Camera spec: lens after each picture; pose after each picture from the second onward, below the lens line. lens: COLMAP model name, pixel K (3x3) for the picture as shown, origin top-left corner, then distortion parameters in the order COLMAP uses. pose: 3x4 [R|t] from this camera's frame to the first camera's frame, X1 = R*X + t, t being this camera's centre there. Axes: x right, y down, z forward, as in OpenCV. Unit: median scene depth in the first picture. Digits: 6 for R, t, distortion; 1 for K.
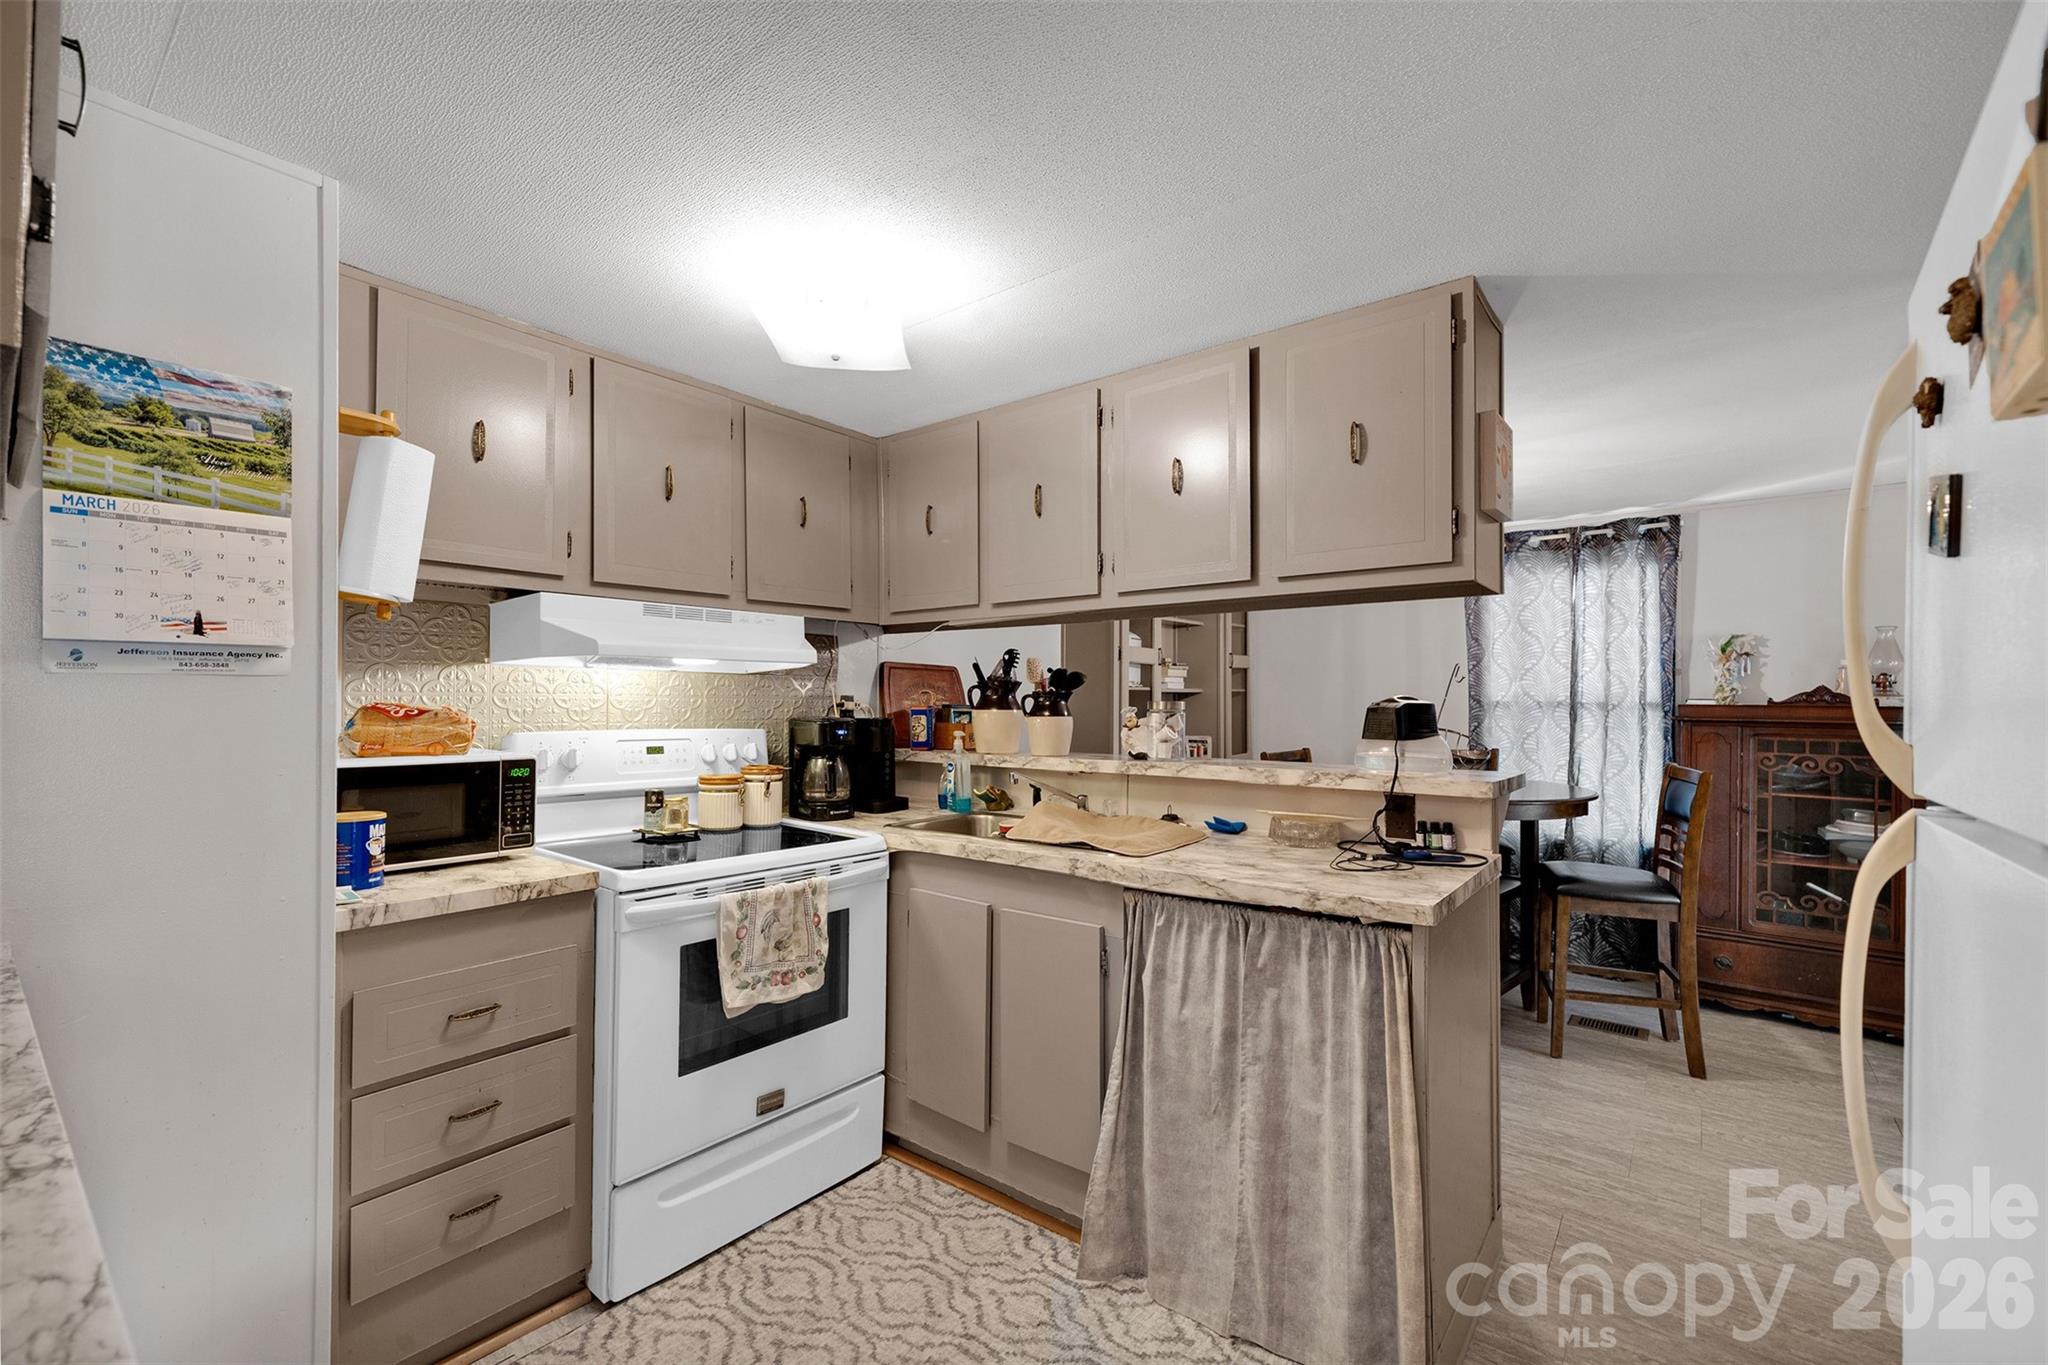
lens RADIAL K [[858.4, 0, 1021.8], [0, 858.4, 695.6], [0, 0, 1]] dist [-0.001934, -0.000035]
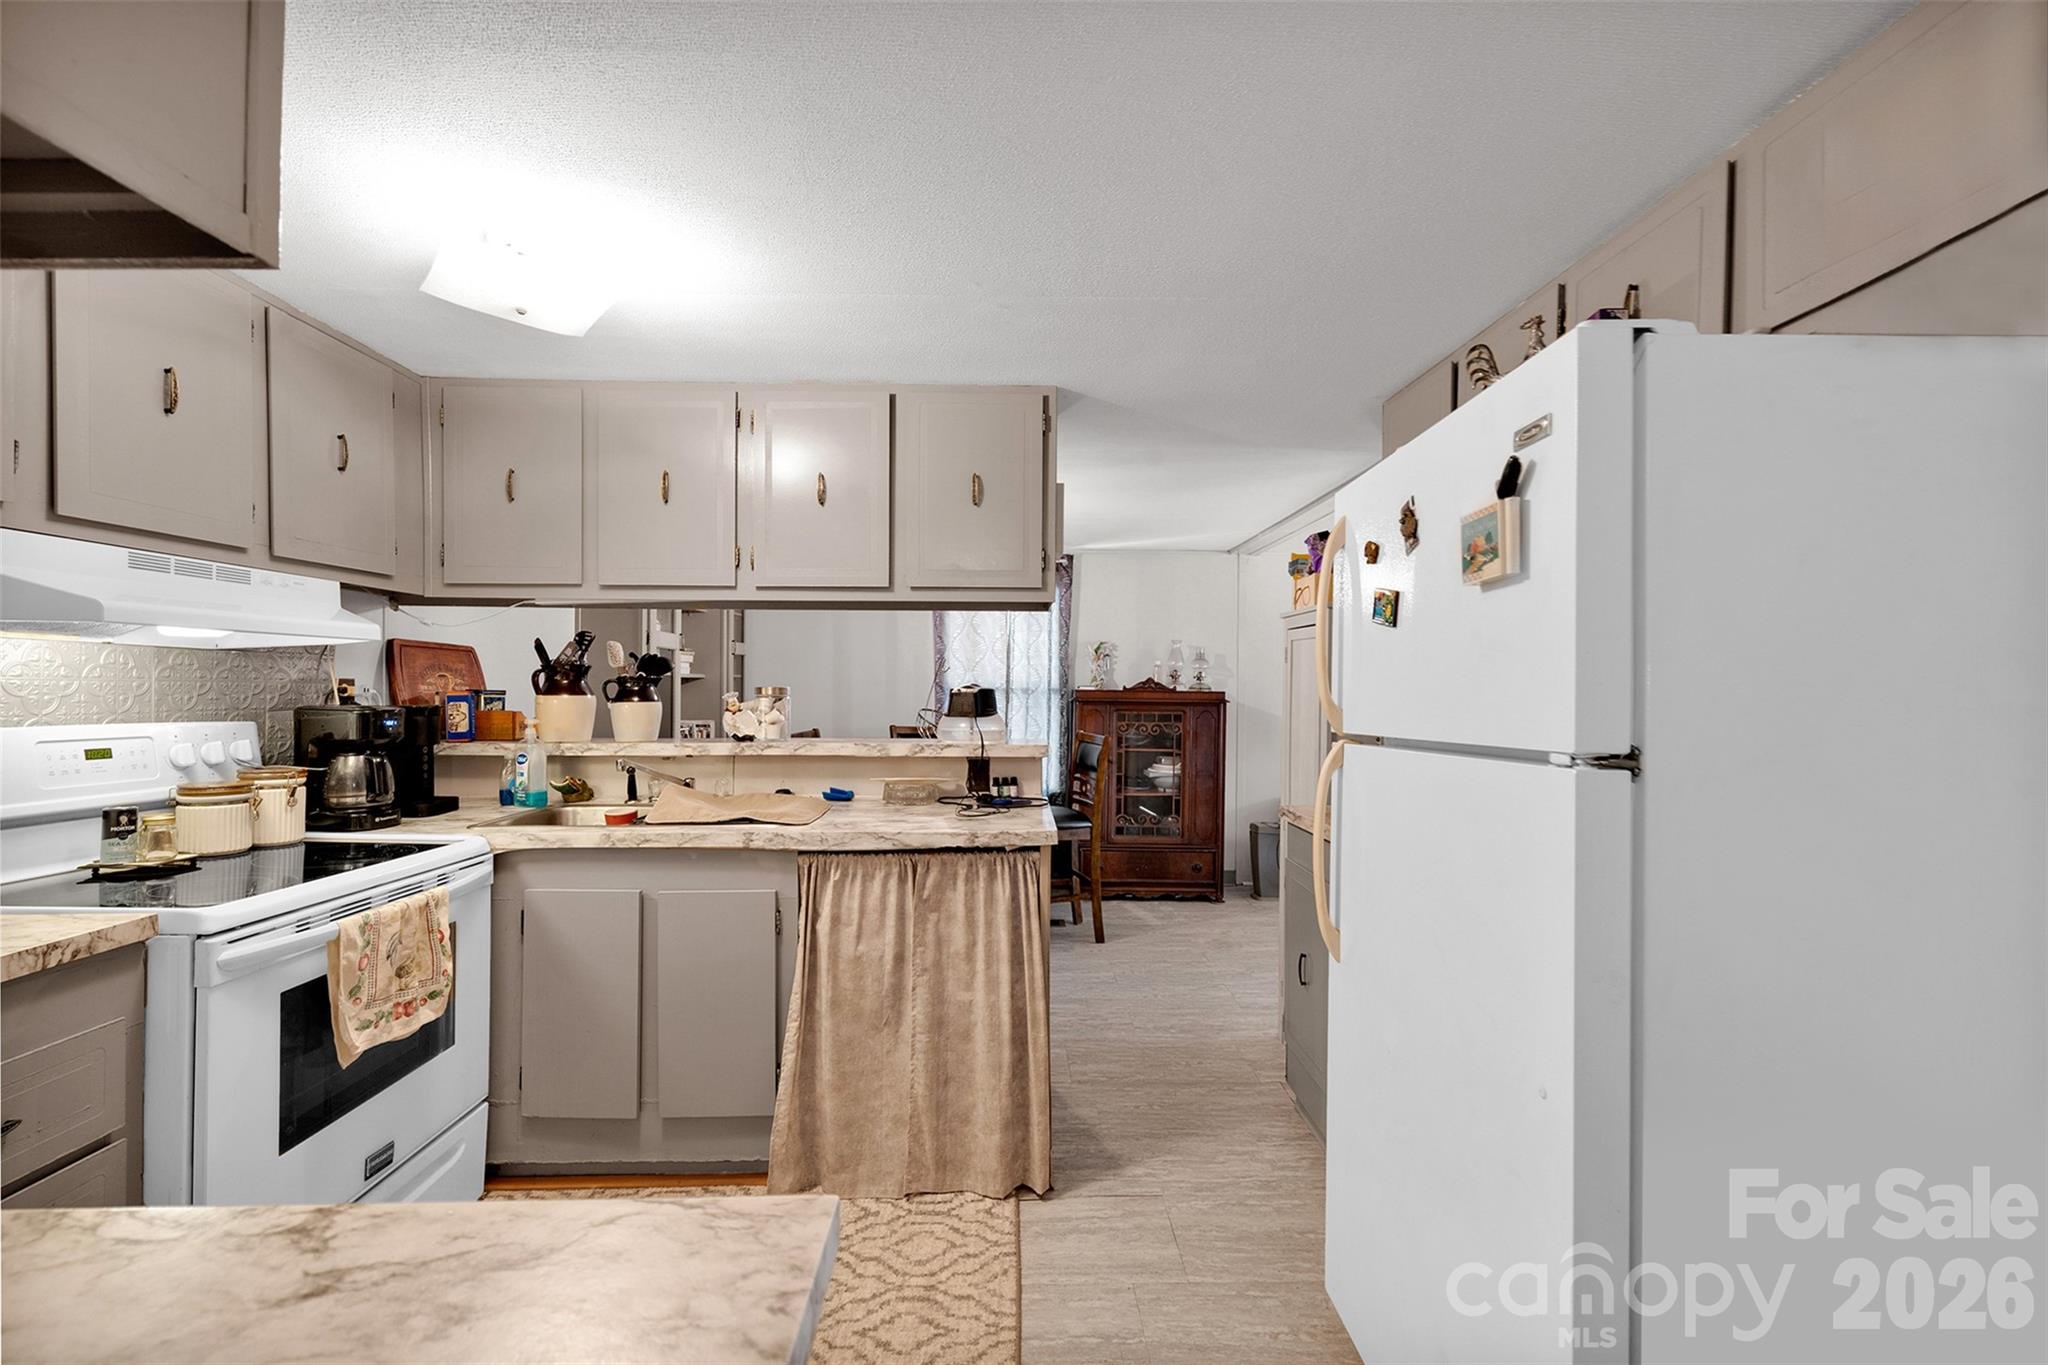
lens RADIAL K [[842.0, 0, 1021.2], [0, 842.0, 697.5], [0, 0, 1]] dist [-0.001053, -0.000169]
pose [[0.771924, -0.005649, 0.635690, -0.301860], [-0.007191, 0.999819, 0.017616, -0.001239], [-0.635674, -0.018170, 0.771744, -0.030861]]
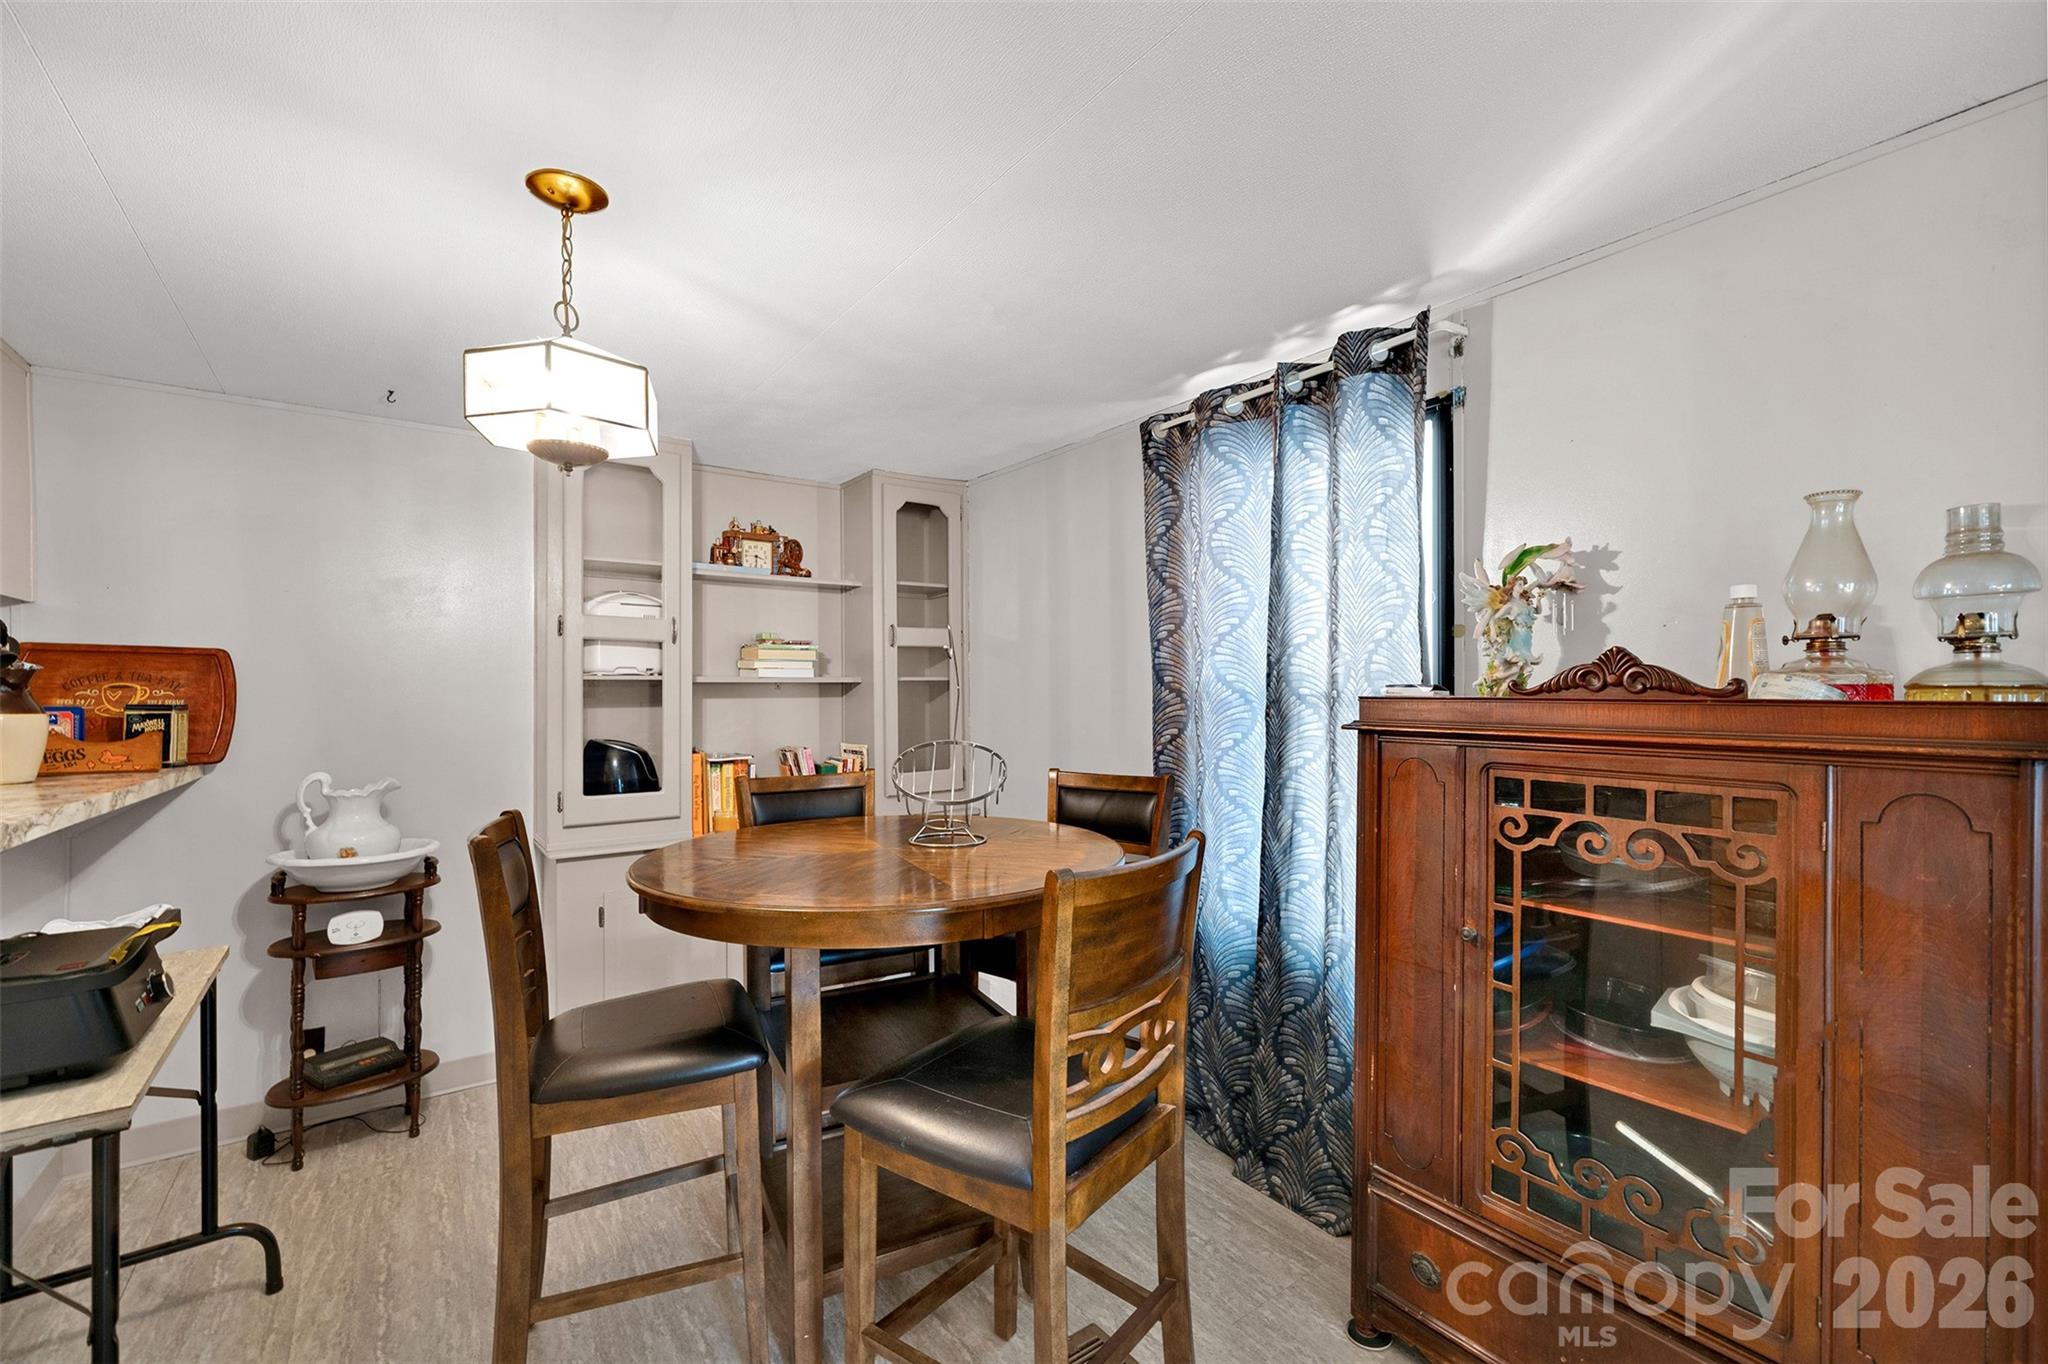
lens RADIAL K [[858.4, 0, 1021.8], [0, 858.4, 695.1], [0, 0, 1]] dist [-0.001934, -0.000035]
pose [[0.959562, -0.002529, -0.281487, 1.132083], [0.003377, 0.999991, 0.002527, 0.012540], [0.281478, -0.003376, 0.959562, 0.774325]]
